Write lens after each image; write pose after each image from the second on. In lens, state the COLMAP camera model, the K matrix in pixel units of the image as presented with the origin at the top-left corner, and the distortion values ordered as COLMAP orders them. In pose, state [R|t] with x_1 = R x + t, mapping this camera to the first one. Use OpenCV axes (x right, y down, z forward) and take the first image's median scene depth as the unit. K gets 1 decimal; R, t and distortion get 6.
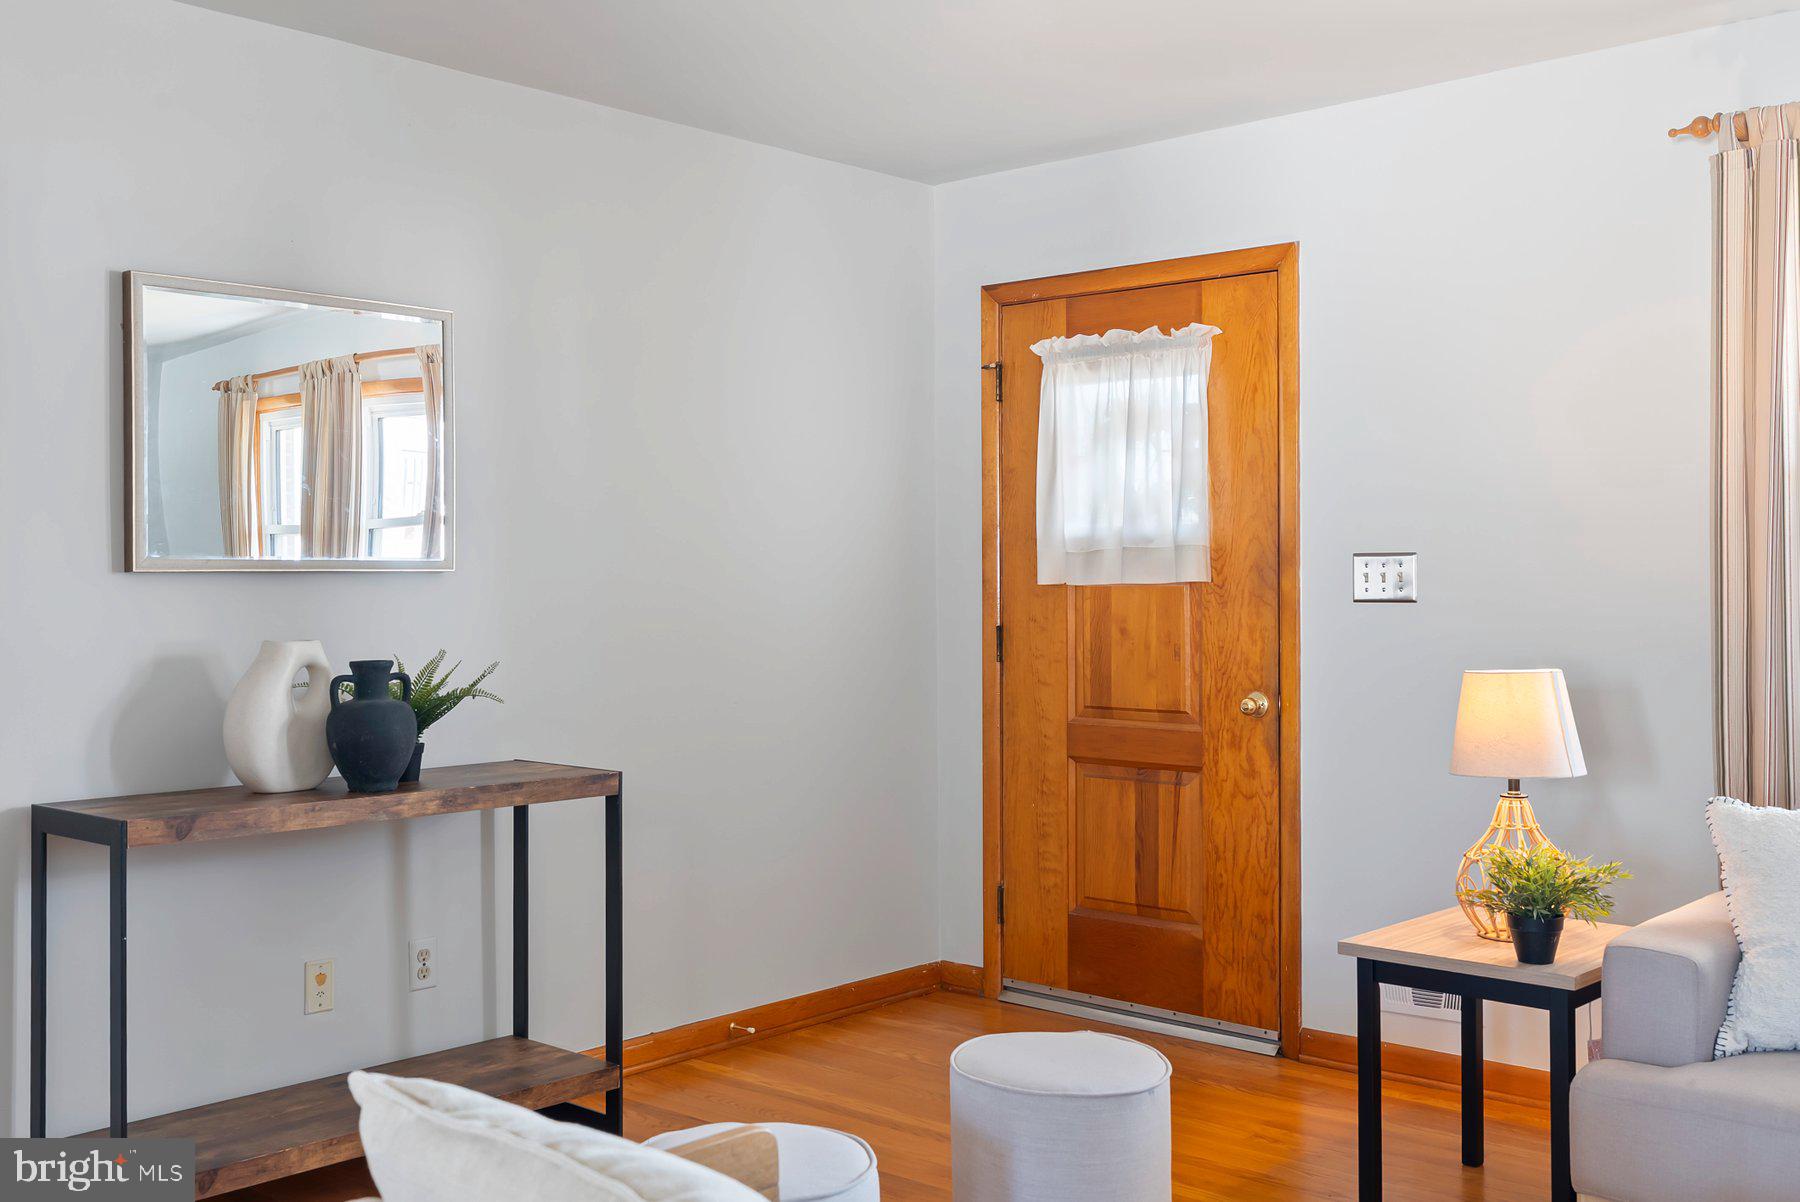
lens RADIAL K [[1795.0, 0, 900.2], [0, 1795.0, 593.9], [0, 0, 1]] dist [-0.008993, 0.000000]
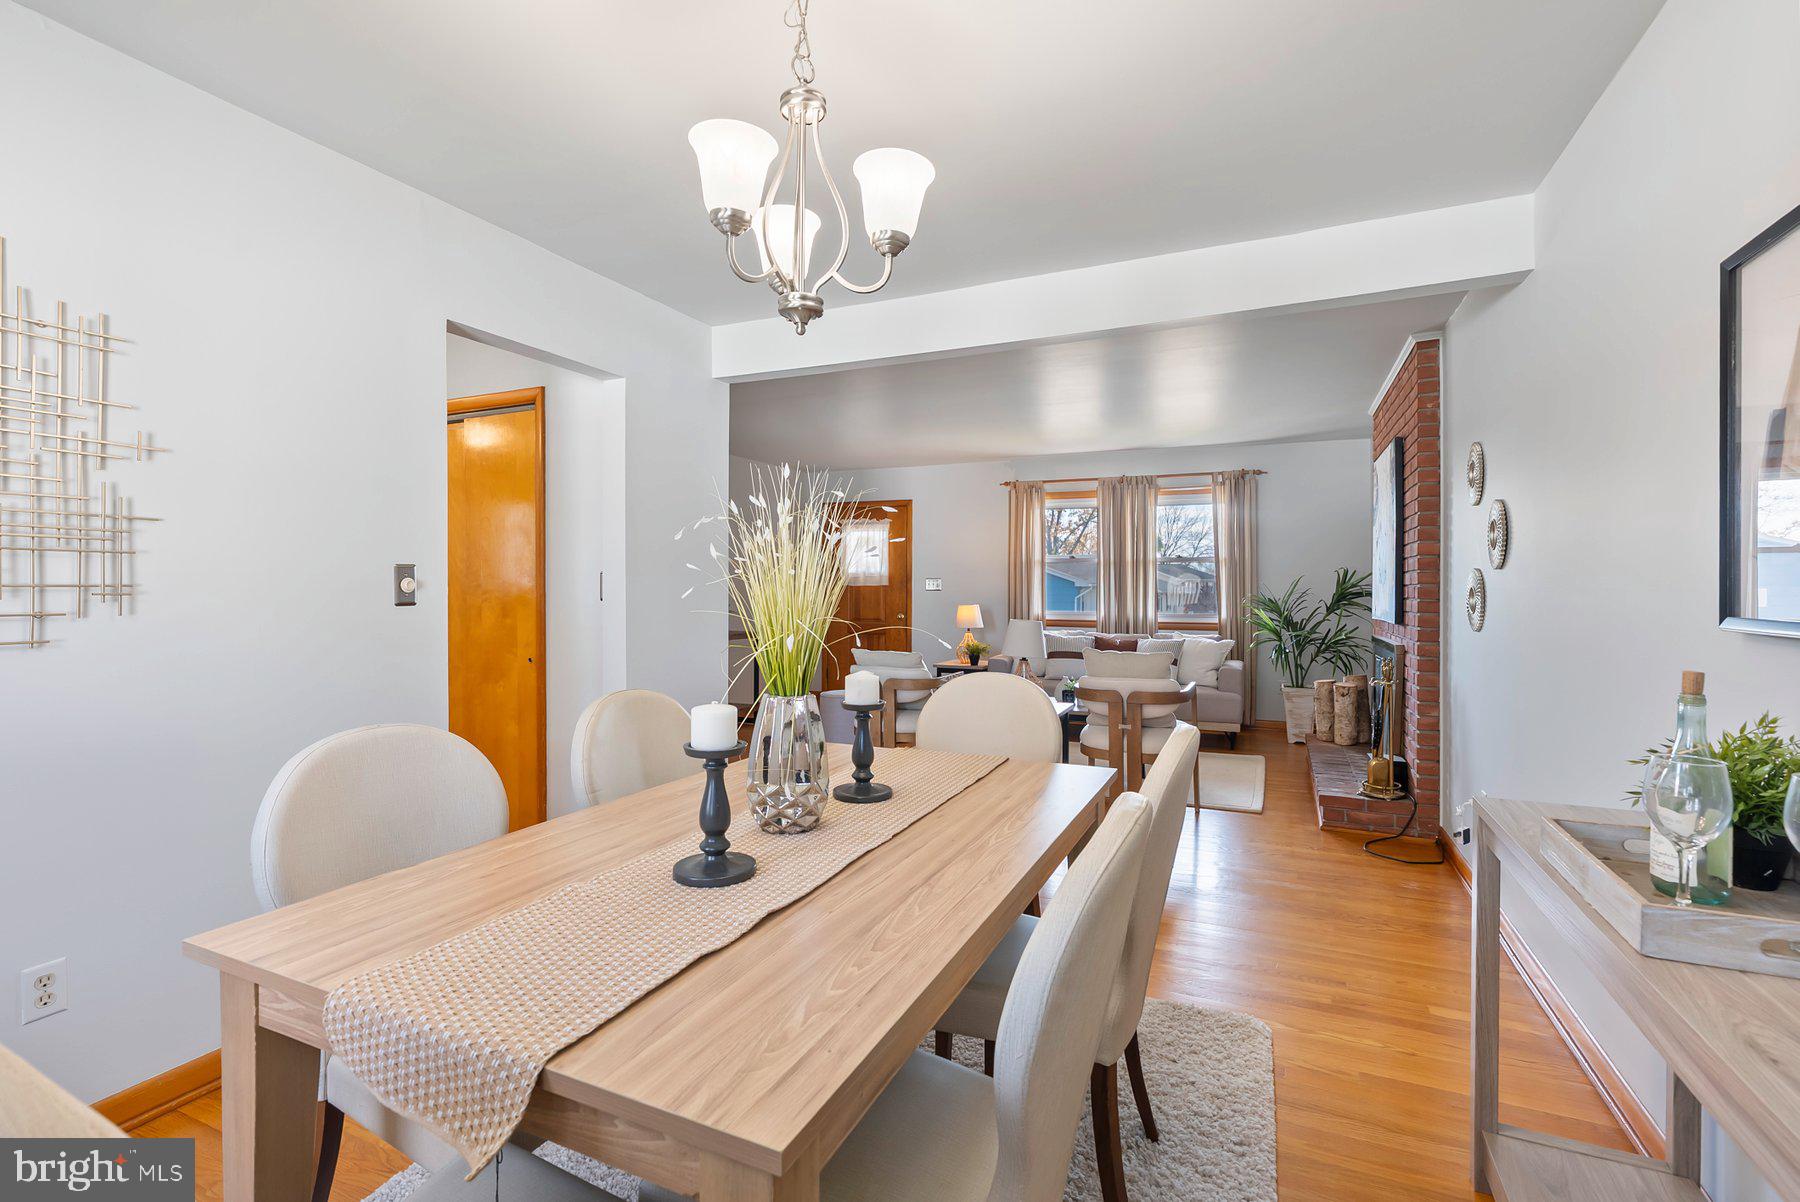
lens RADIAL K [[821.8, 0, 899.2], [0, 821.8, 590.9], [0, 0, 1]] dist [0.001290, 0.001105]
pose [[0.955334, 0.004595, 0.295492, -0.339426], [-0.004751, 0.999989, -0.000190, 0.005642], [-0.295490, -0.001222, 0.955345, -0.722335]]
